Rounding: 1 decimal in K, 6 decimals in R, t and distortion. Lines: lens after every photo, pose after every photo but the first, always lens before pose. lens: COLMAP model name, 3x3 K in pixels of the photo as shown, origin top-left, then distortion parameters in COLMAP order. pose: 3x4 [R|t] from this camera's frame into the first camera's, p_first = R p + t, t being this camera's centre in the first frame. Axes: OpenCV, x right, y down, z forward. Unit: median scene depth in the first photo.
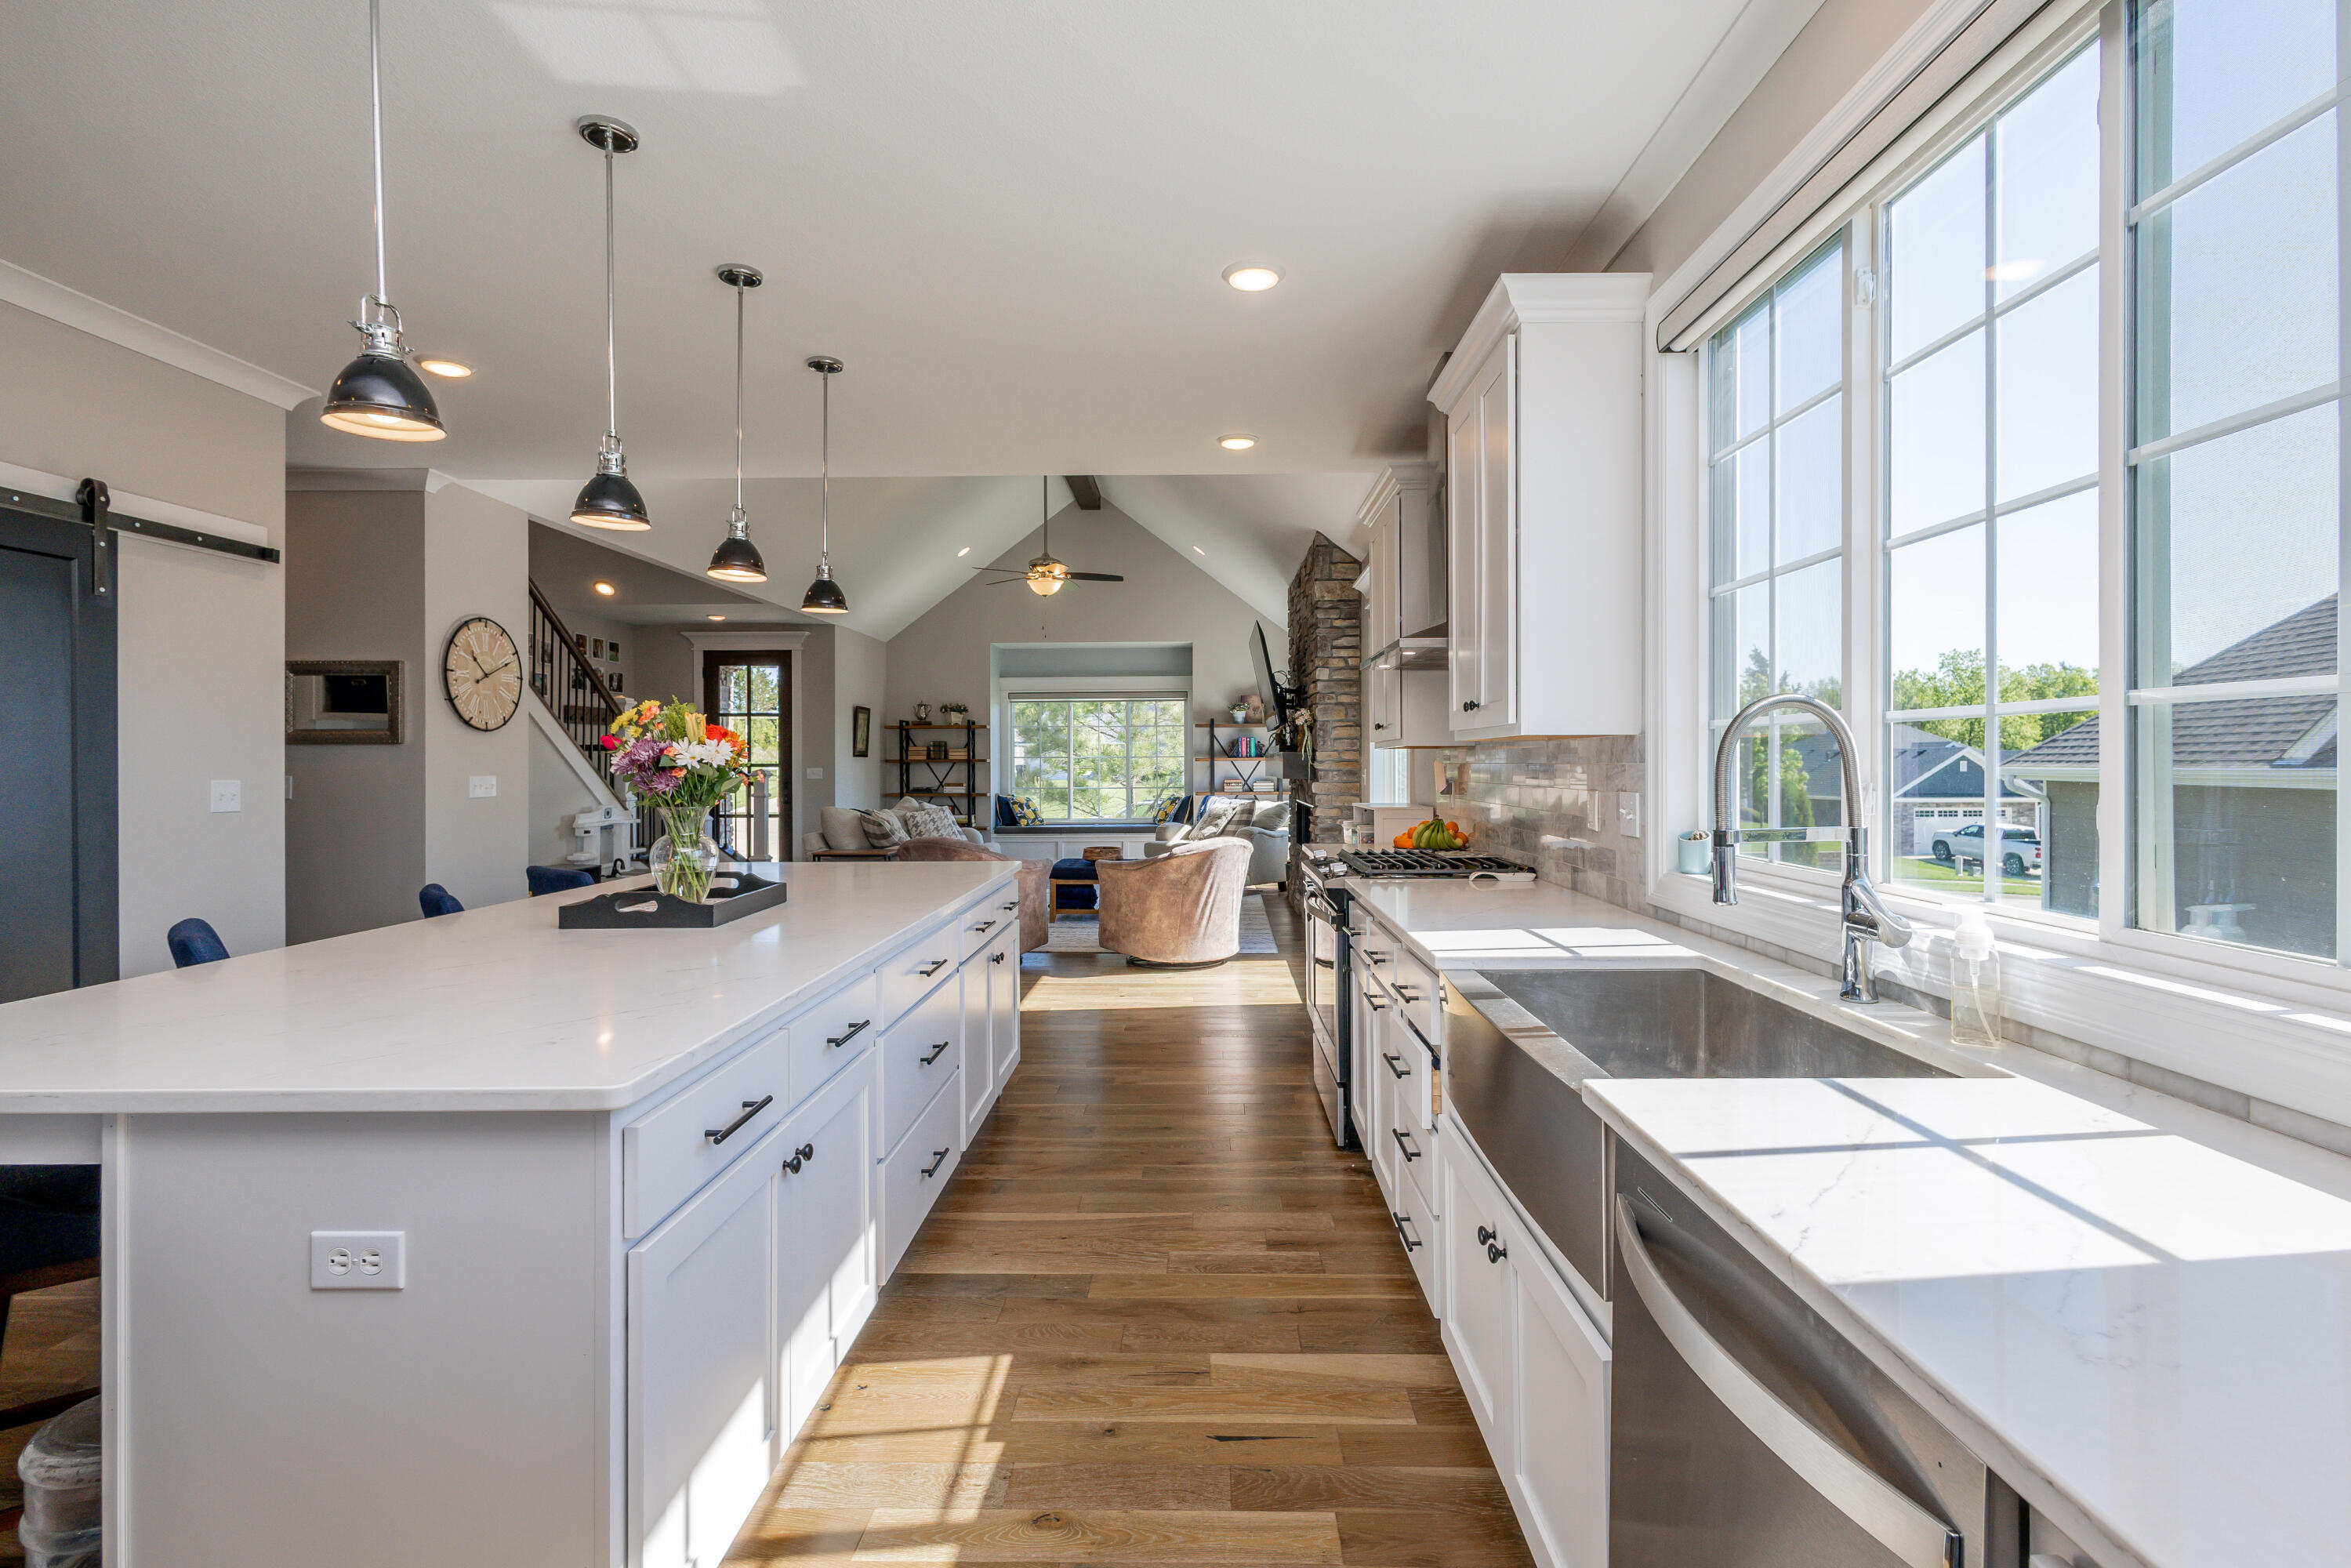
lens RADIAL K [[1092.0, 0, 1196.4], [0, 1092.0, 775.9], [0, 0, 1]] dist [0.008632, -0.000232]
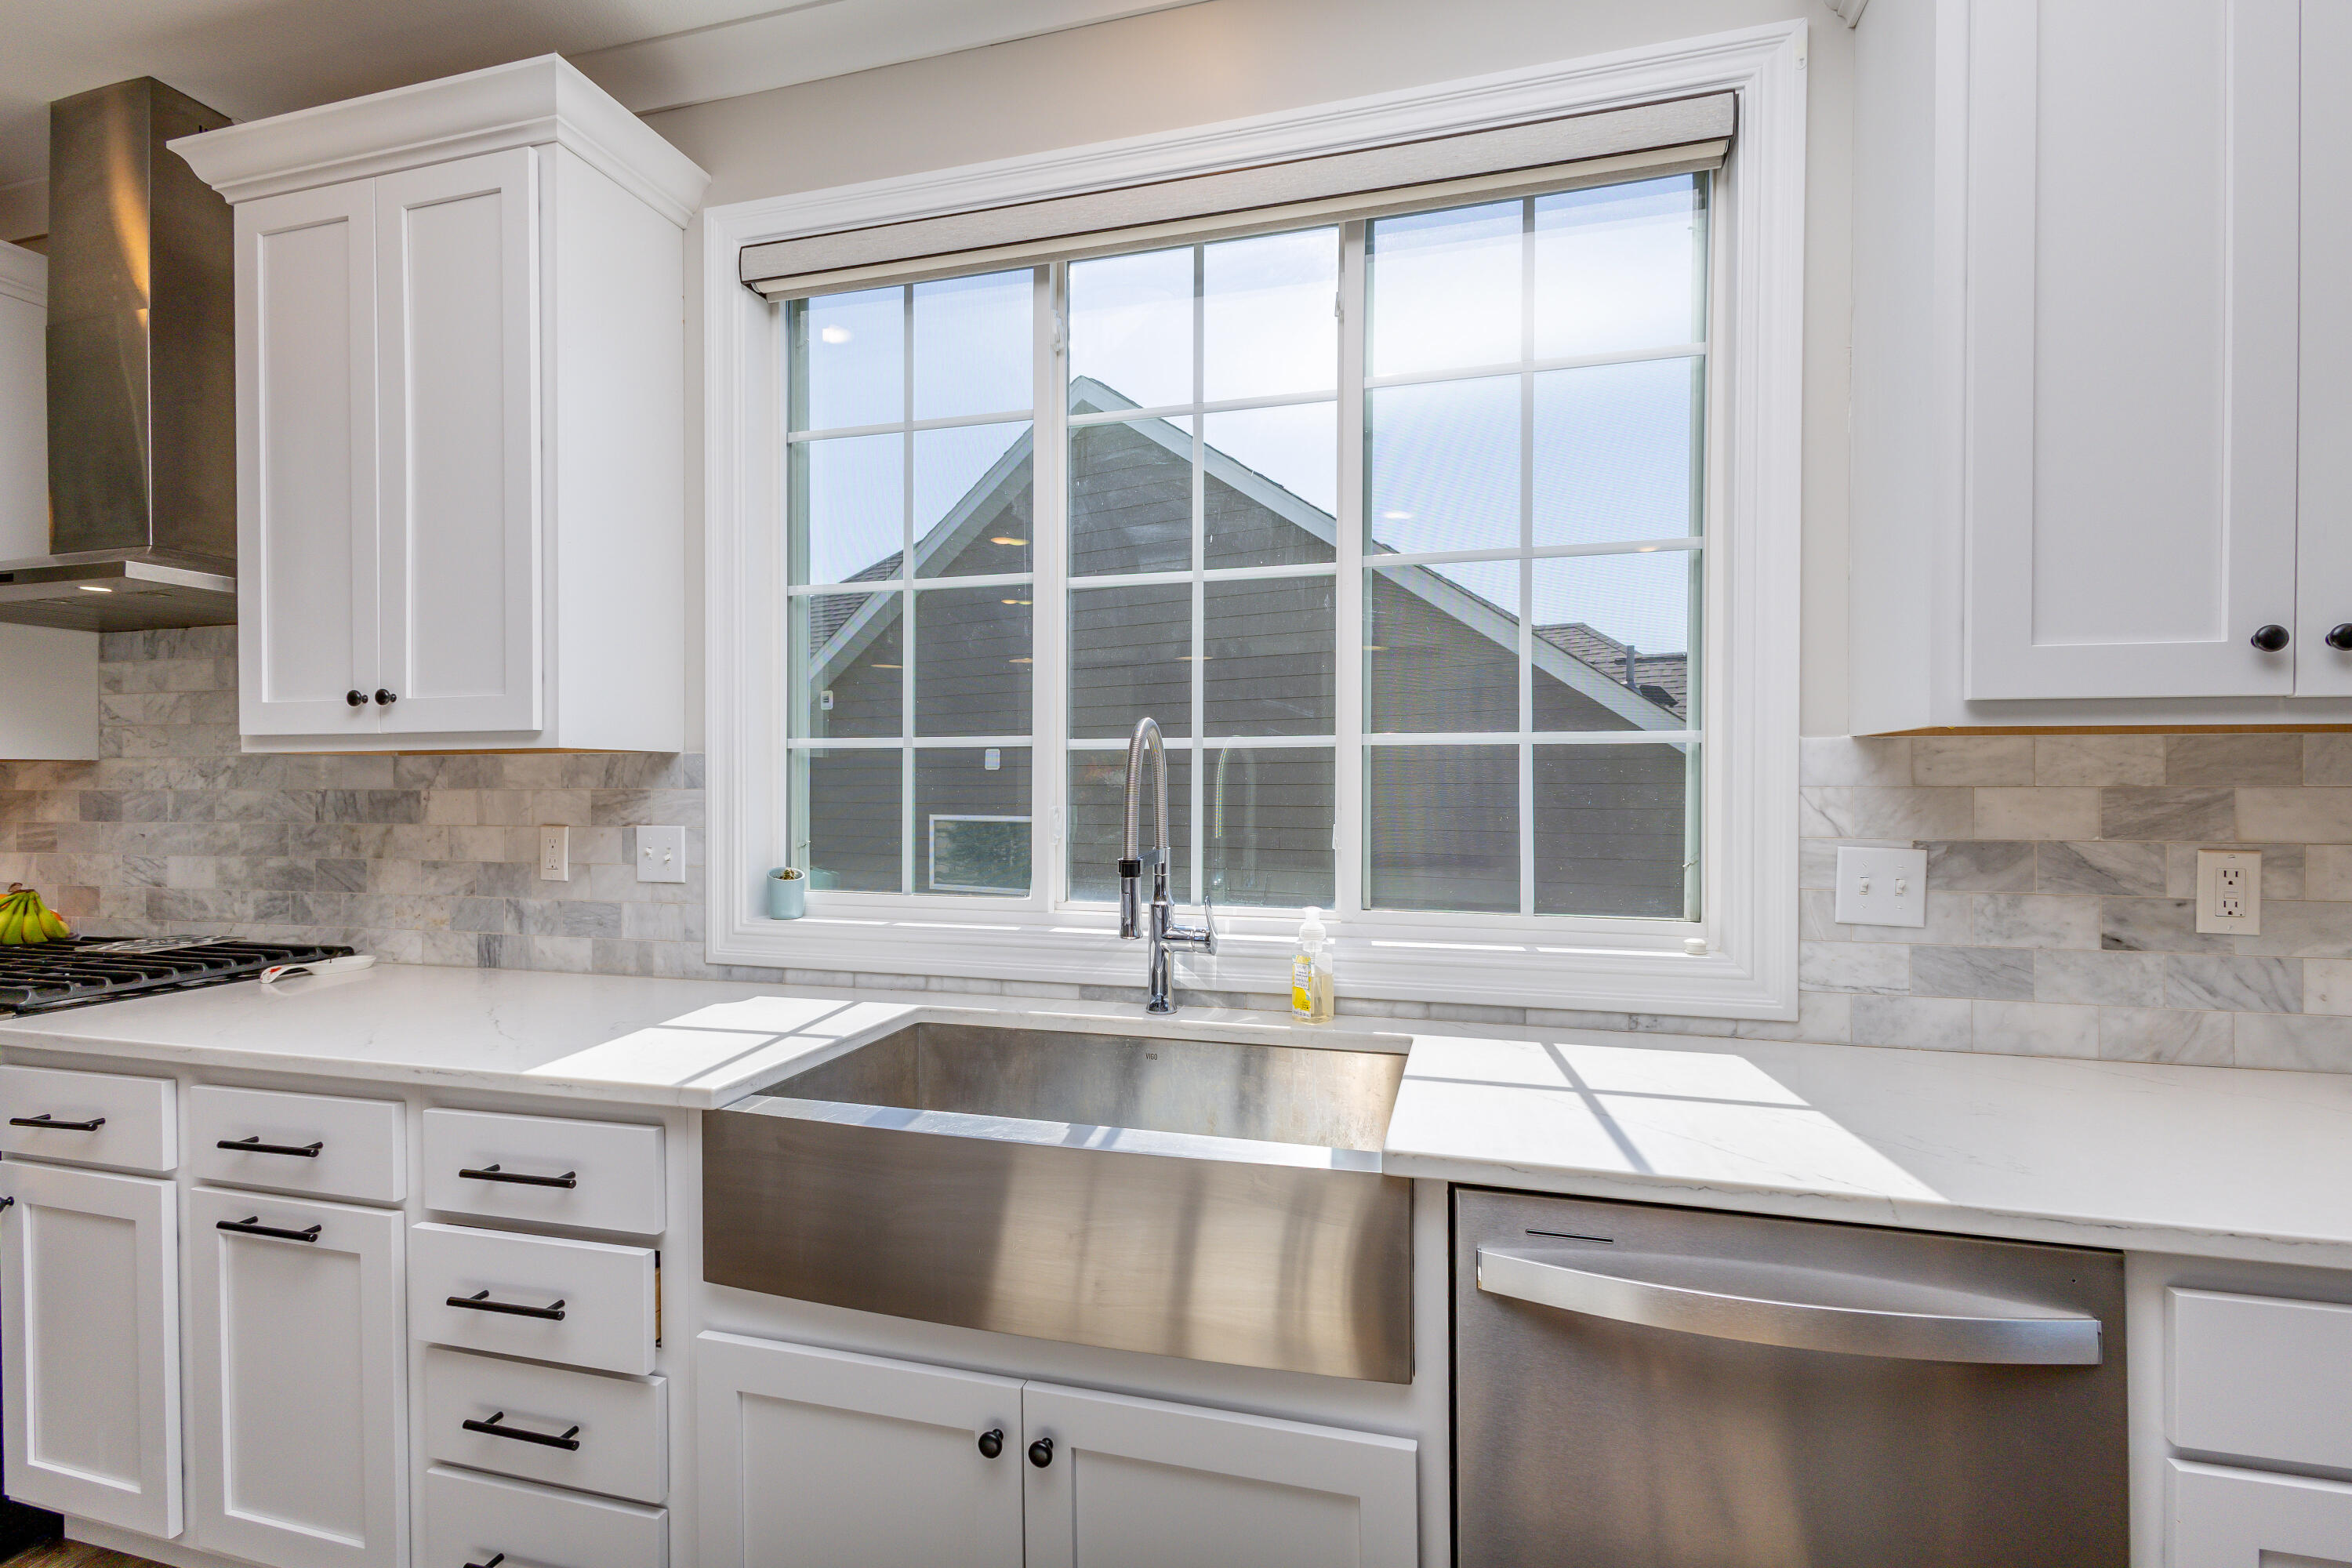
lens RADIAL K [[1092.4, 0, 1184.1], [0, 1092.4, 793.2], [0, 0, 1]] dist [0.008632, -0.000232]
pose [[0.273825, -0.006587, 0.961757, -0.053948], [0.013231, 0.999908, 0.003081, -0.001251], [-0.961688, 0.011882, 0.273887, 0.090959]]
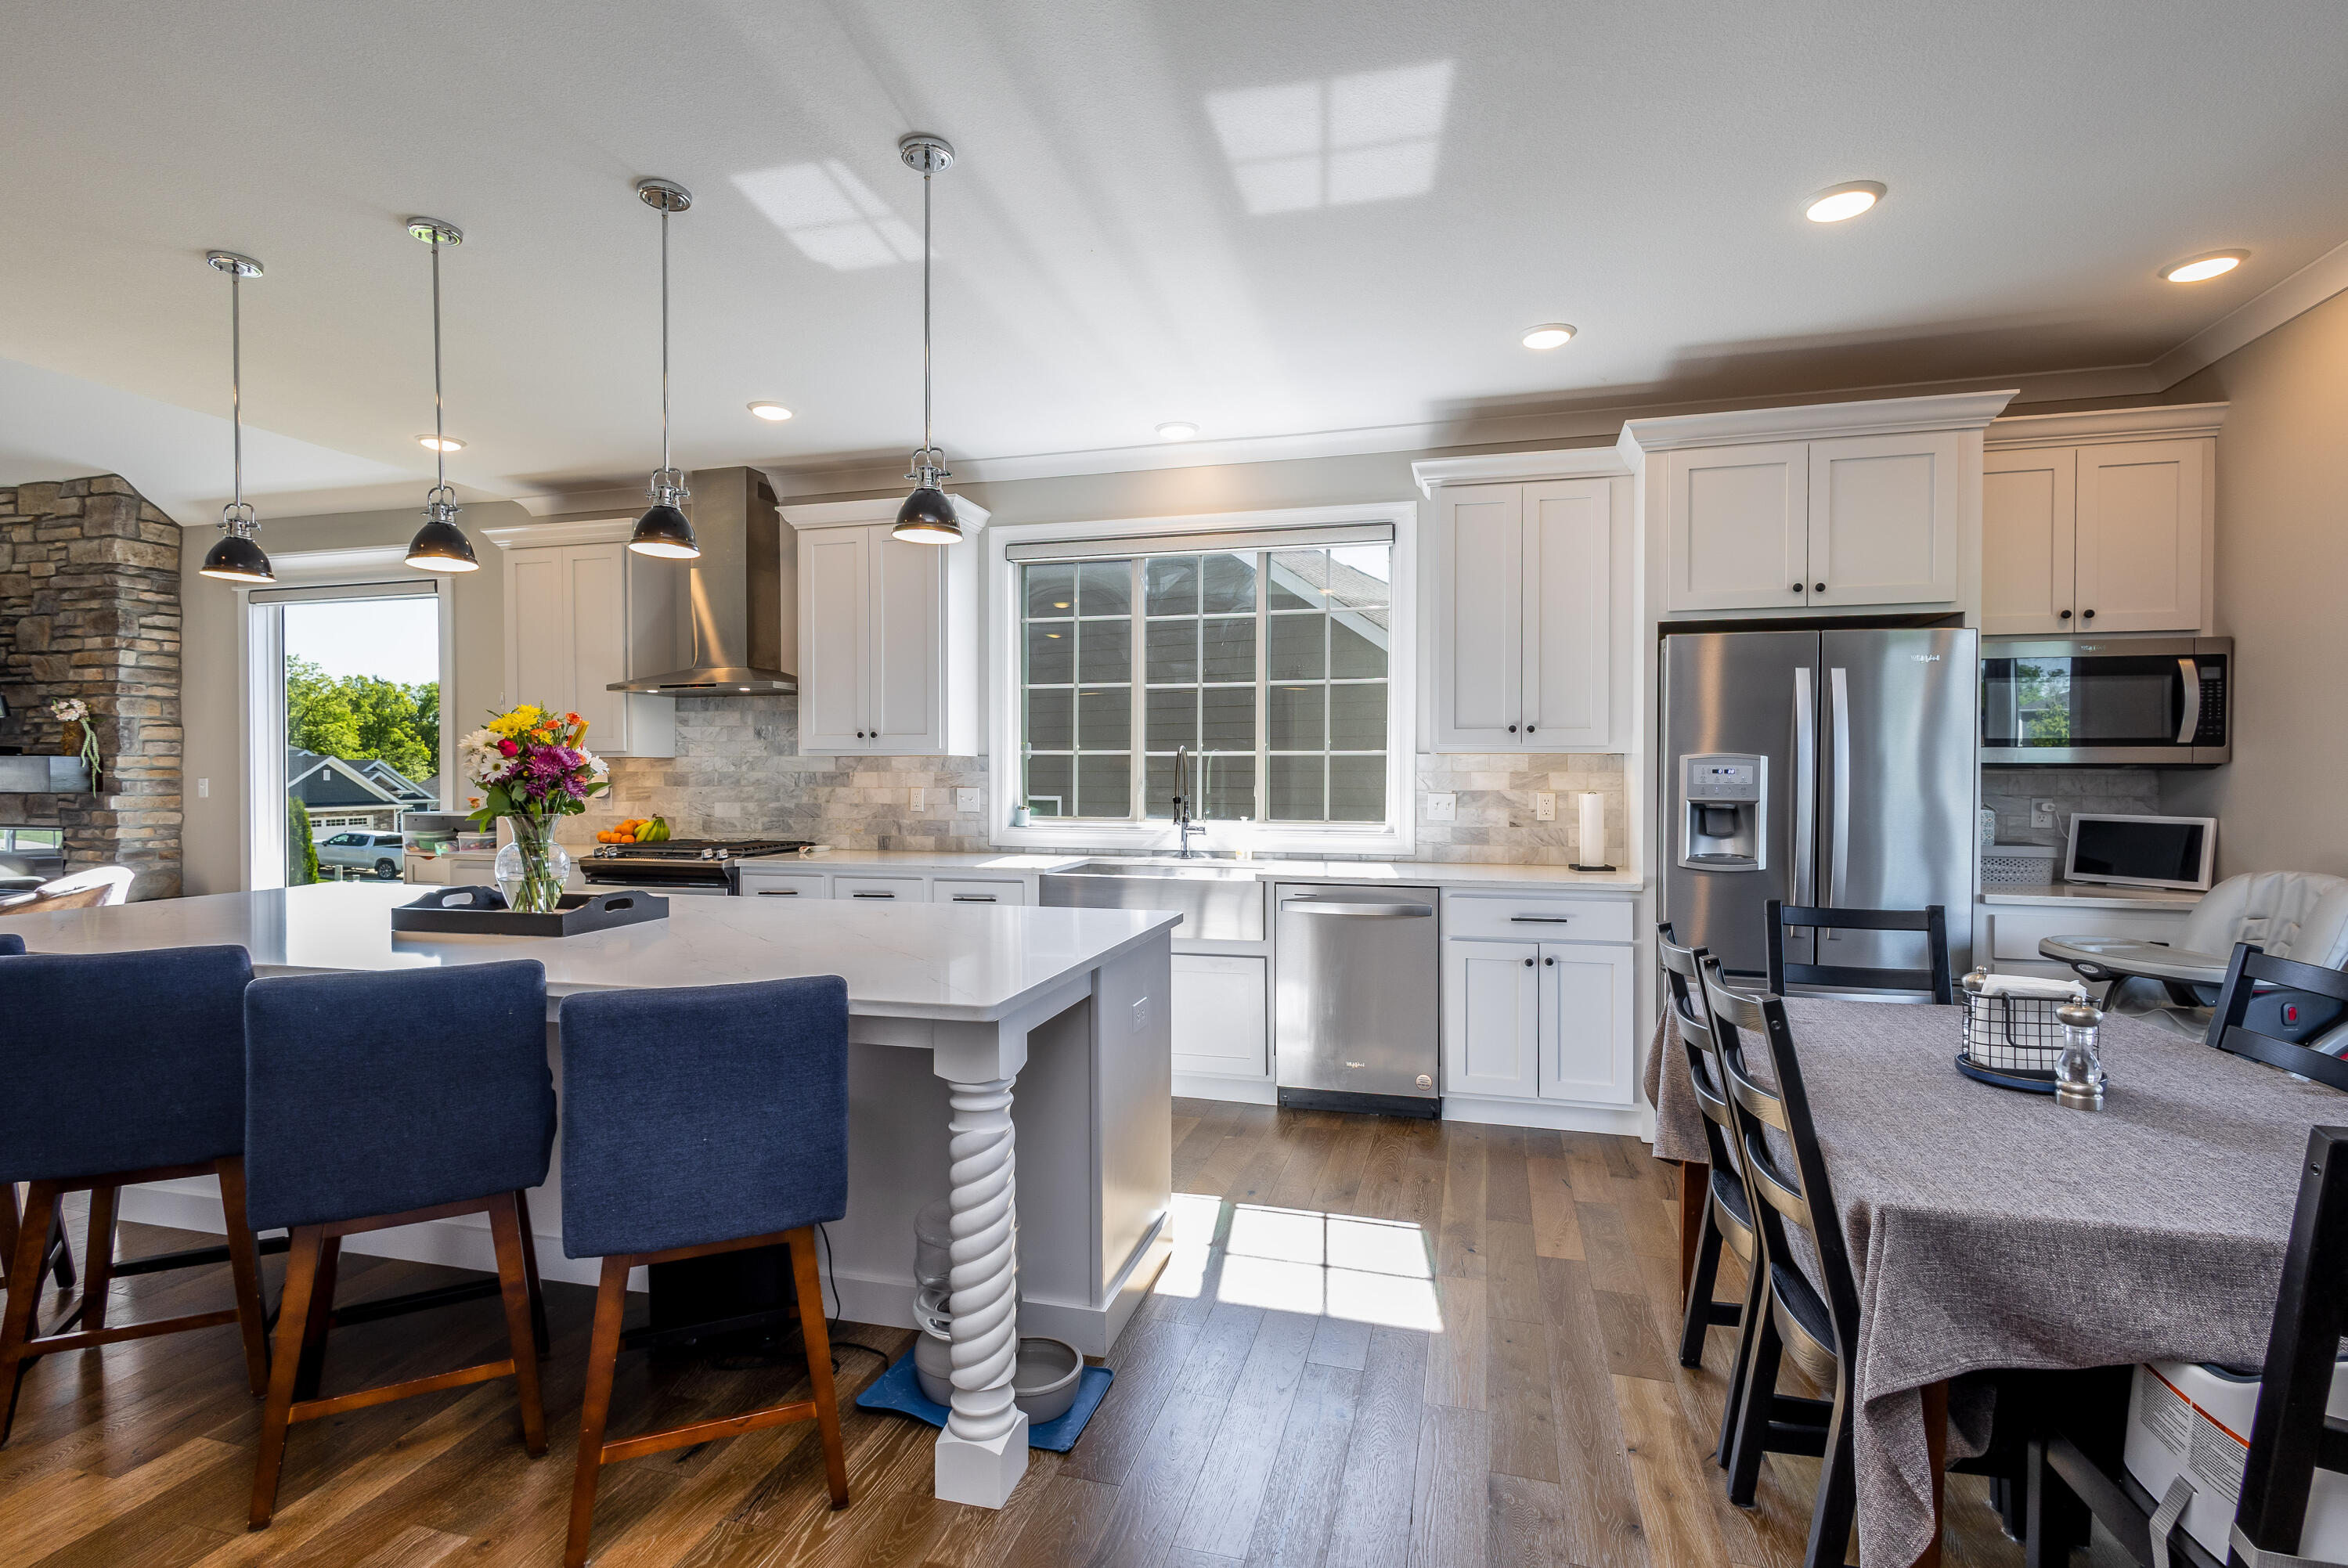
lens RADIAL K [[1107.4, 0, 1170.7], [0, 1107.4, 780.3], [0, 0, 1]] dist [0.016067, -0.005379]
pose [[0.267488, -0.006560, 0.963539, -0.281288], [0.010759, 0.999935, 0.003821, -0.000014], [-0.963501, 0.009345, 0.267541, 0.037467]]
